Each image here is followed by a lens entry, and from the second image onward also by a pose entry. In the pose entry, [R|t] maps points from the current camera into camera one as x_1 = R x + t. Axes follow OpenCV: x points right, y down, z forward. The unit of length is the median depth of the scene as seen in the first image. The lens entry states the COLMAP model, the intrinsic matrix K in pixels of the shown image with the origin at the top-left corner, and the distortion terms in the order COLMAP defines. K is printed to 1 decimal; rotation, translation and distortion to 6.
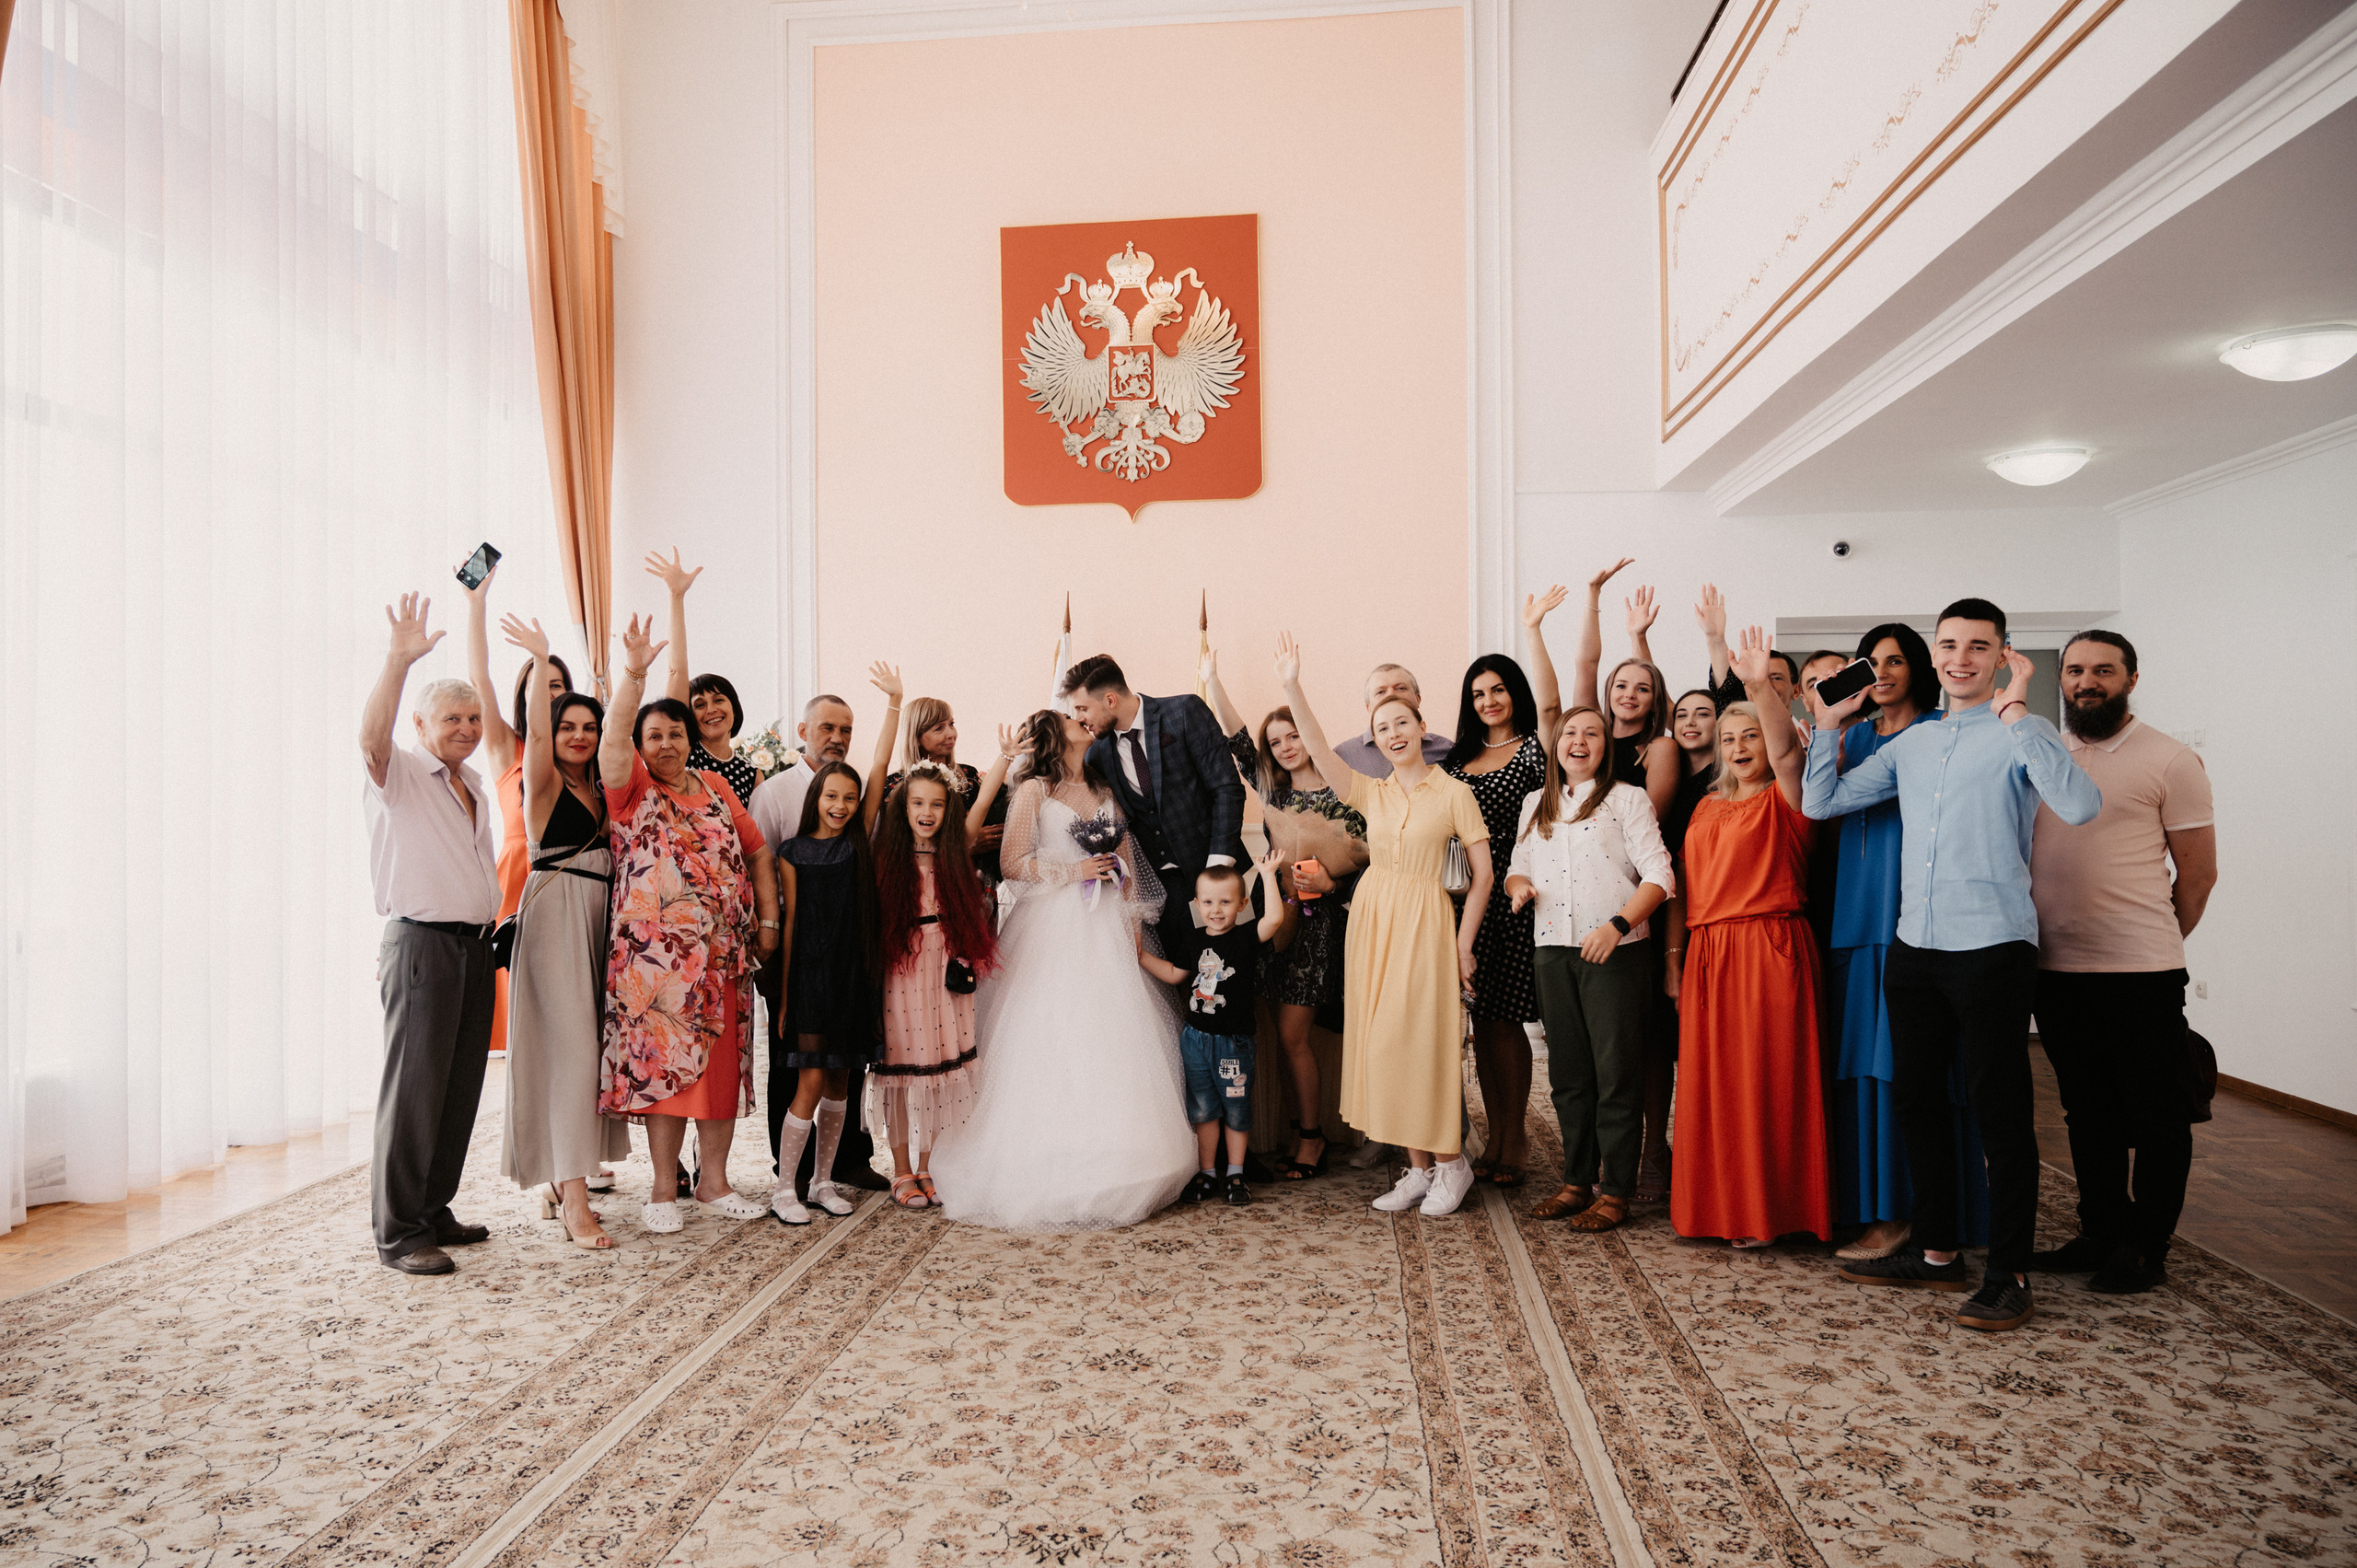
lens RADIAL K [[1709.9, 0, 1110.5], [0, 1709.9, 761.6], [0, 0, 1]] dist [-0.002899, 0.003005]
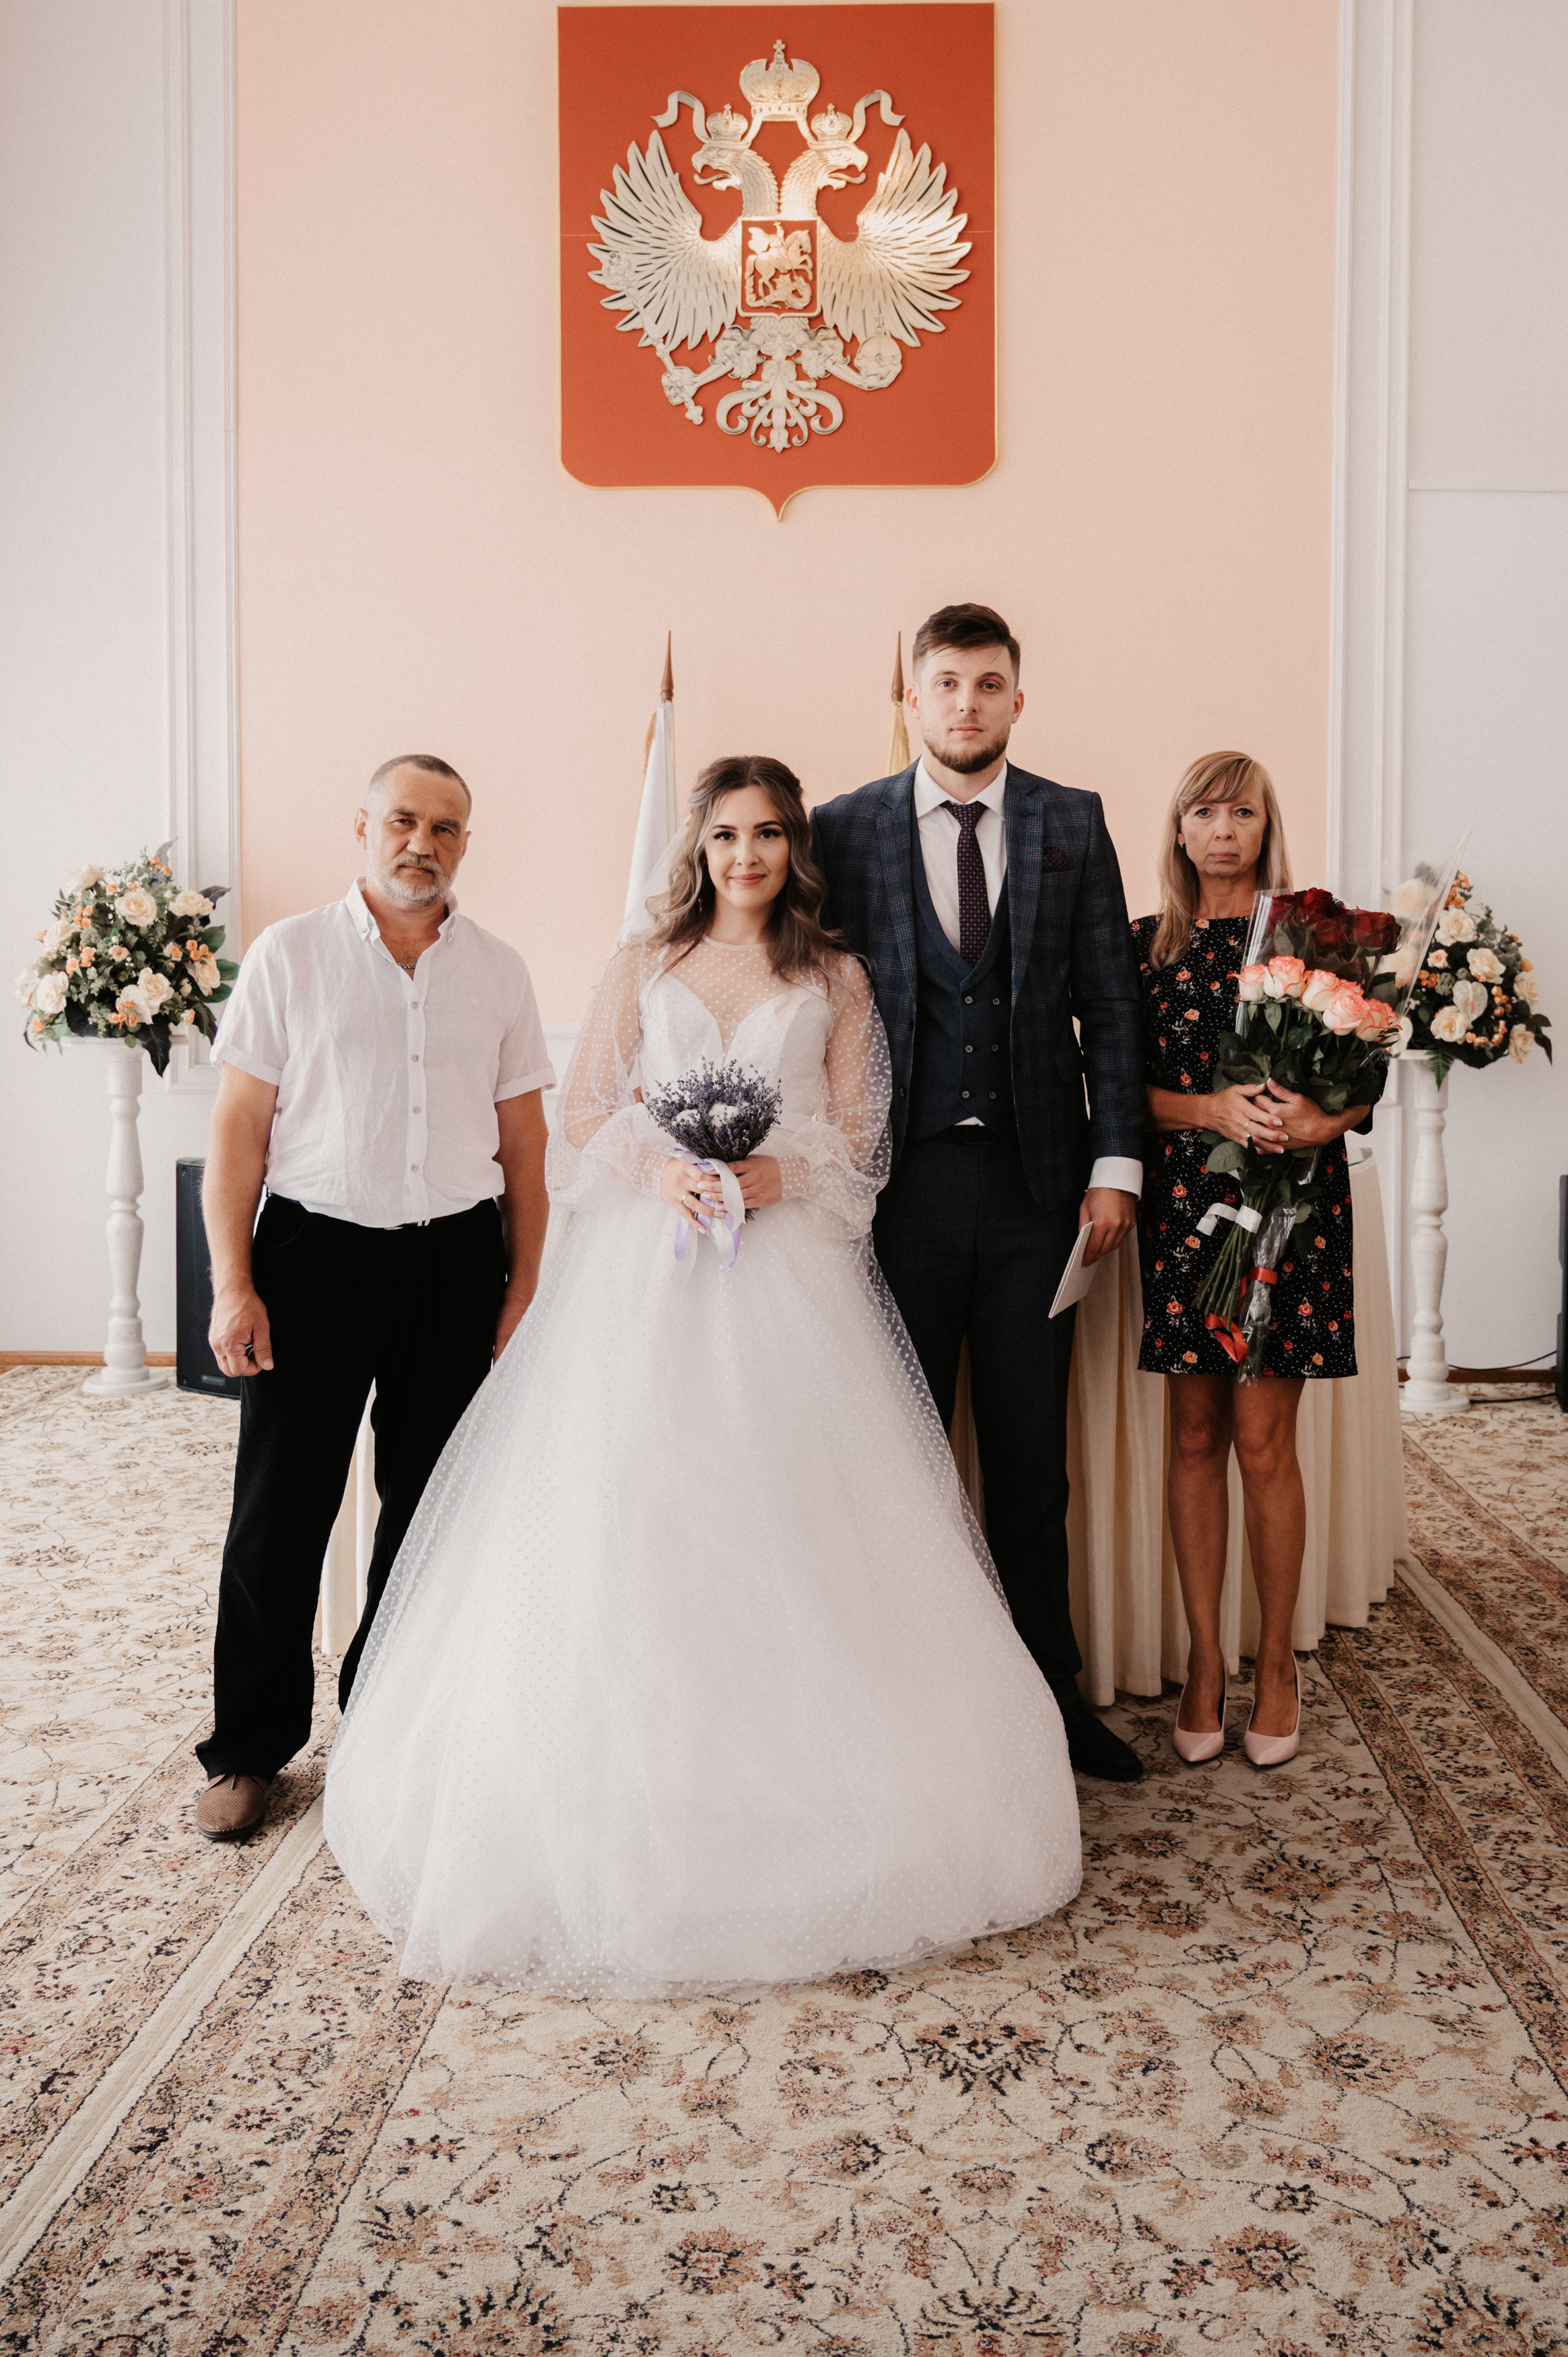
lens RADIAL K [[1999.1, 0, 881.9], [0, 1999.1, 1037.7], [0, 0, 1]] dist [-0.002683, -0.002904]
pose [[0.994199, 0.008280, 0.107239, -0.052992], [-0.012861, 0.999031, 0.042092, 0.023395], [-0.106787, -0.043227, 0.993342, 0.635491]]
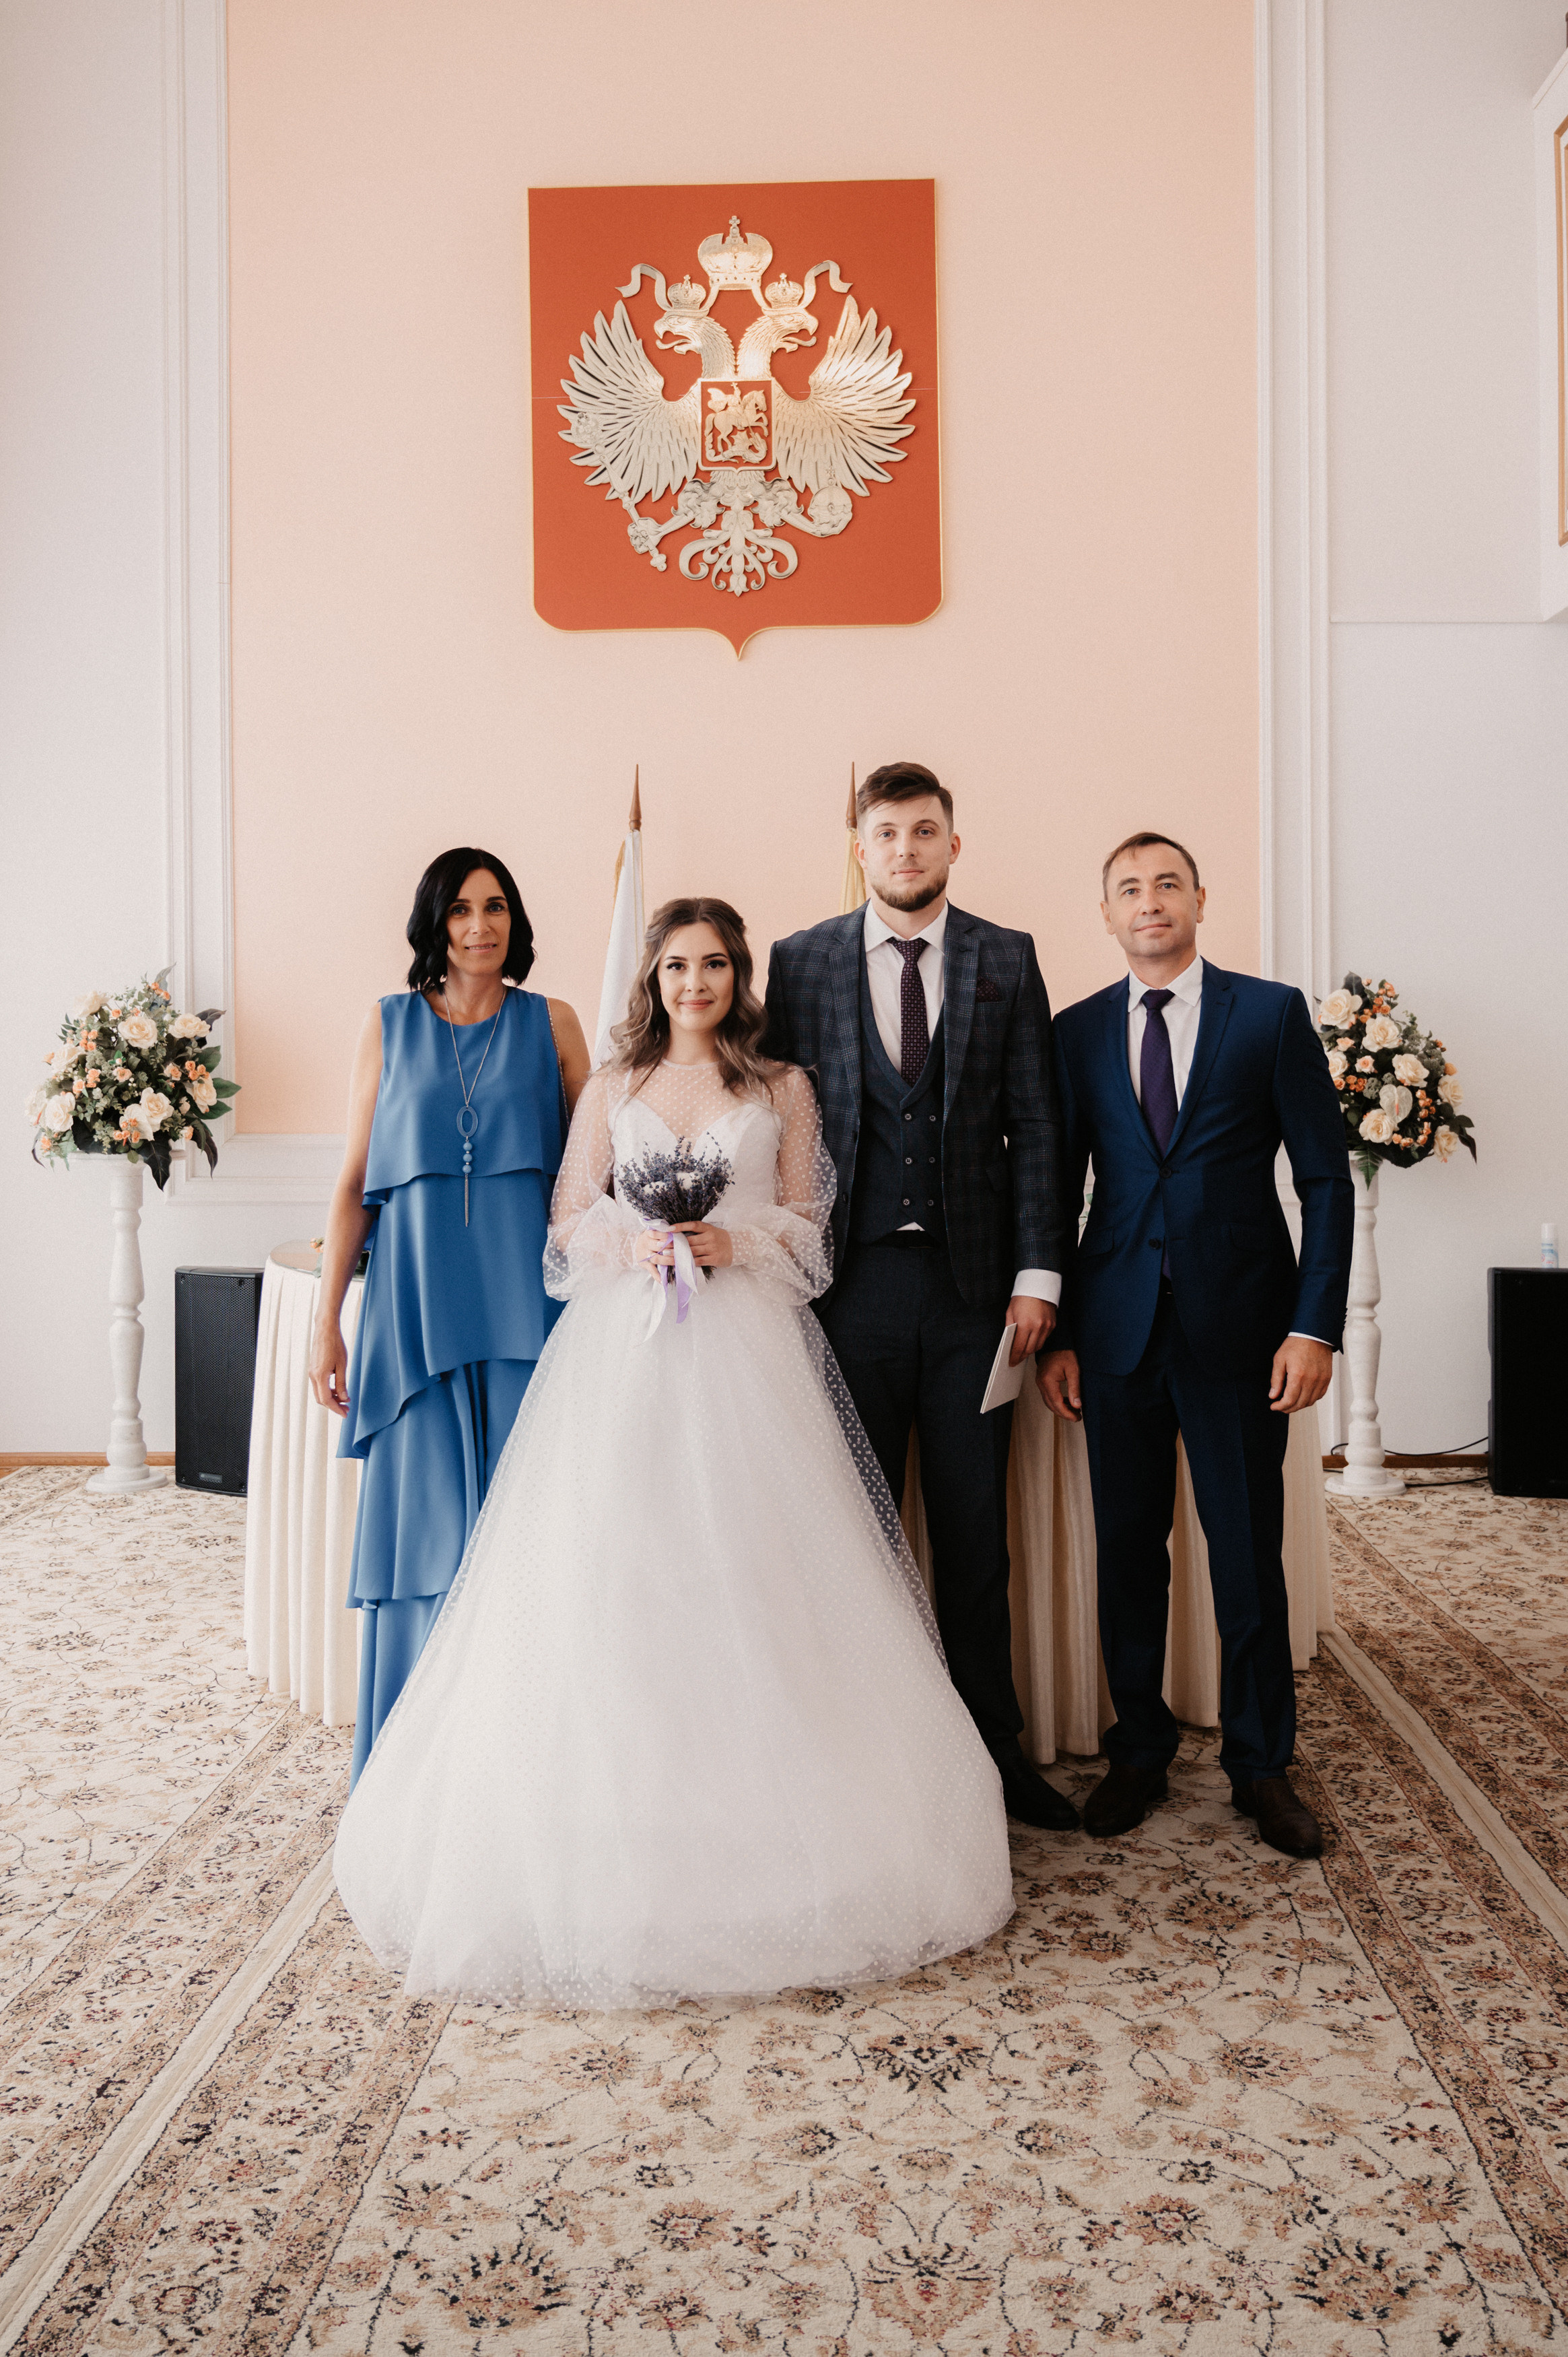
lens RADIAL K [[1998.7, 0, 836.8], [0, 1998.7, 1064.2], [0, 0, 1]] dist [-0.004781, -0.000960]
pose [[0.994981, -0.000060, 0.100069, -0.053997], [-0.000610, 0.999978, 0.006666, 0.012335], [-0.100067, -0.006693, 0.994958, 0.552261]]
